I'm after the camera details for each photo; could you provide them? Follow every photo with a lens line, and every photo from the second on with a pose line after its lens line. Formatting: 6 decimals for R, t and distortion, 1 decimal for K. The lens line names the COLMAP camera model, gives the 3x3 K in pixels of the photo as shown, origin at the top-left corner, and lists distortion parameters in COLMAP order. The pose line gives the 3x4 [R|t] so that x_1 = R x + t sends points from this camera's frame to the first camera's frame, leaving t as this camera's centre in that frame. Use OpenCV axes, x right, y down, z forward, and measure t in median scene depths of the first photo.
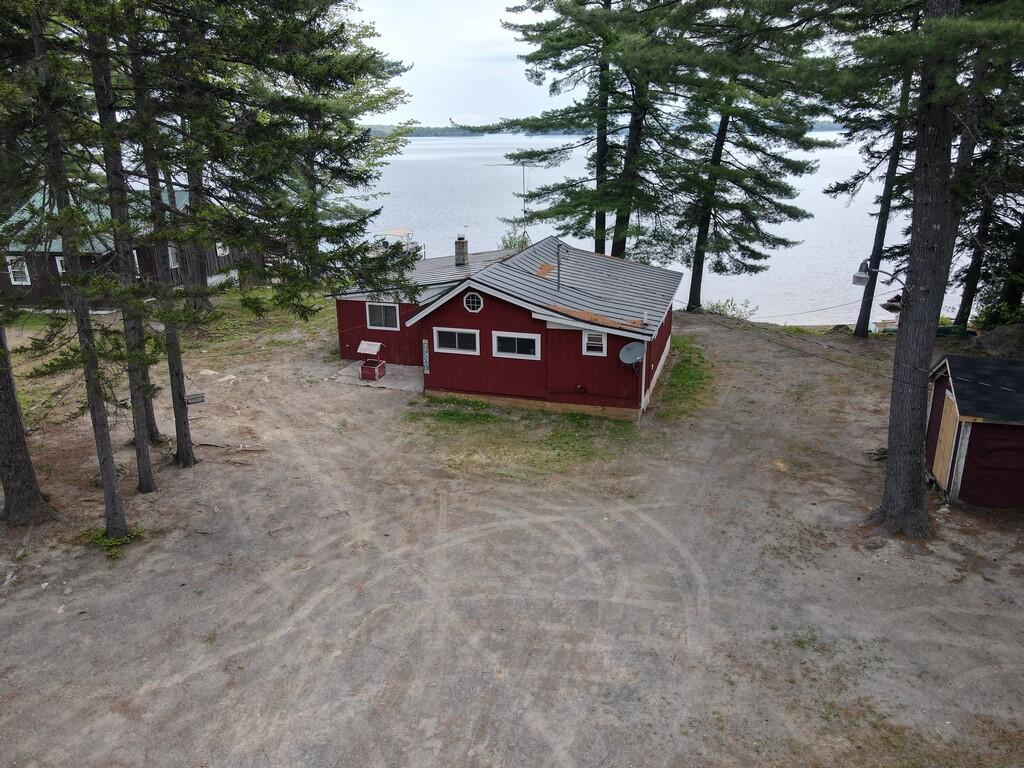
lens RADIAL K [[748.6, 0, 514.9], [0, 748.6, 381.5], [0, 0, 1]] dist [0.007415, 0.012253]
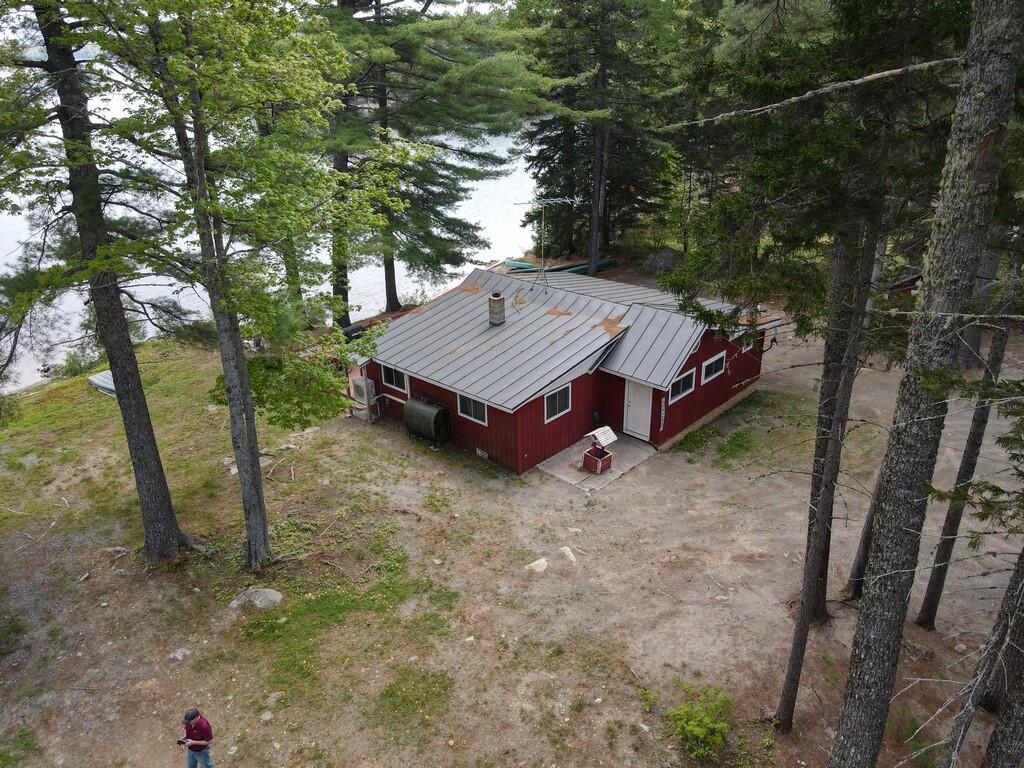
lens RADIAL K [[748.6, 0, 511.5], [0, 748.6, 386.9], [0, 0, 1]] dist [0.007415, 0.012253]
pose [[0.429315, -0.372988, 0.822538, -1.219686], [0.300105, 0.917904, 0.259596, -0.464883], [-0.851837, 0.135399, 0.506005, 0.829289]]
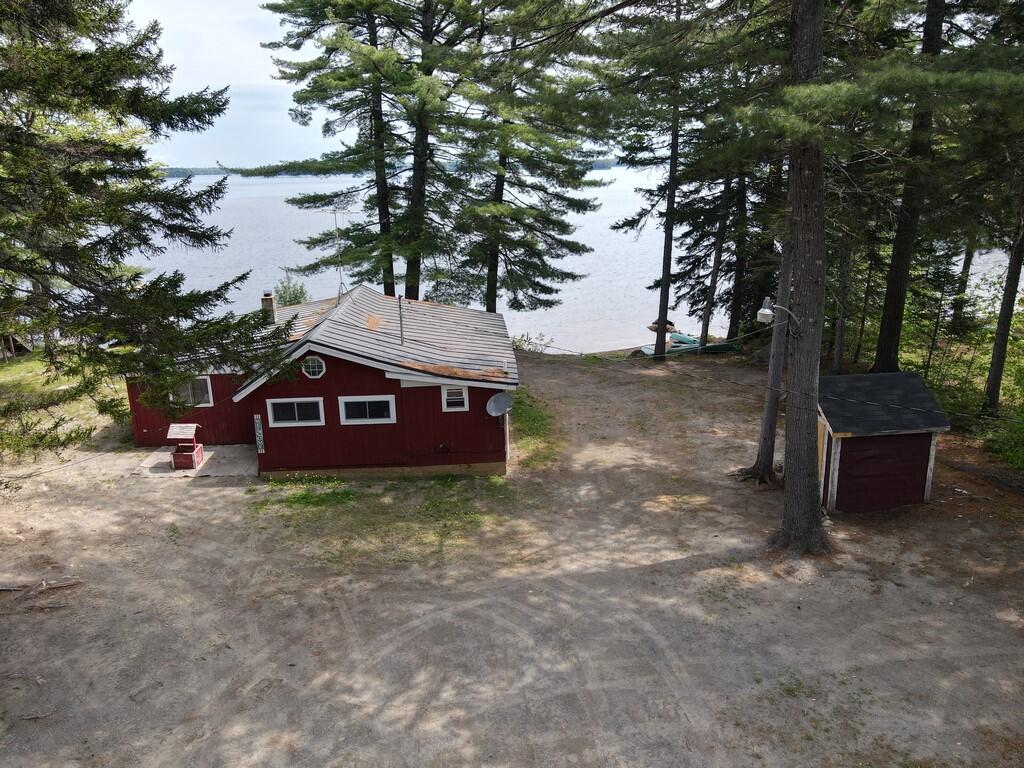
lens RADIAL K [[748.6, 0, 510.8], [0, 748.6, 381.5], [0, 0, 1]] dist [0.007415, 0.012253]
pose [[0.939576, -0.103089, 0.326450, -0.150177], [0.118577, 0.992554, -0.027847, -0.042700], [-0.321148, 0.064874, 0.944804, 0.104655]]
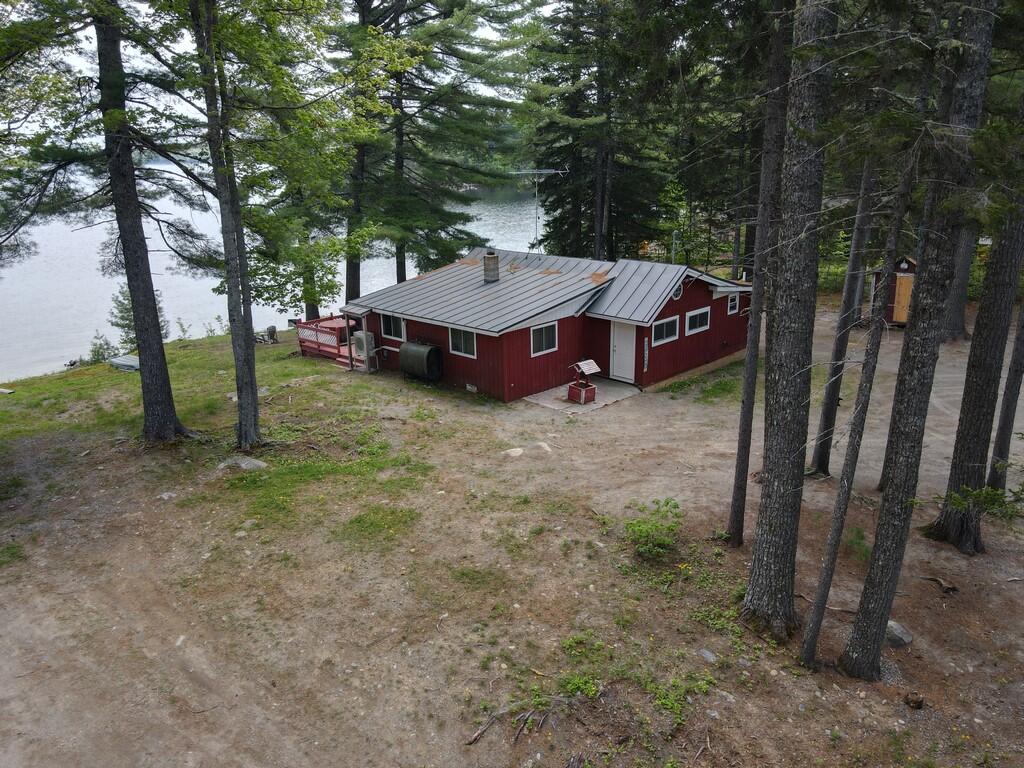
lens RADIAL K [[748.6, 0, 512.6], [0, 748.6, 386.7], [0, 0, 1]] dist [0.007415, 0.012253]
pose [[0.460026, -0.264749, 0.847516, -1.319078], [0.296713, 0.945477, 0.134296, -0.223745], [-0.836862, 0.189690, 0.513498, 0.791766]]
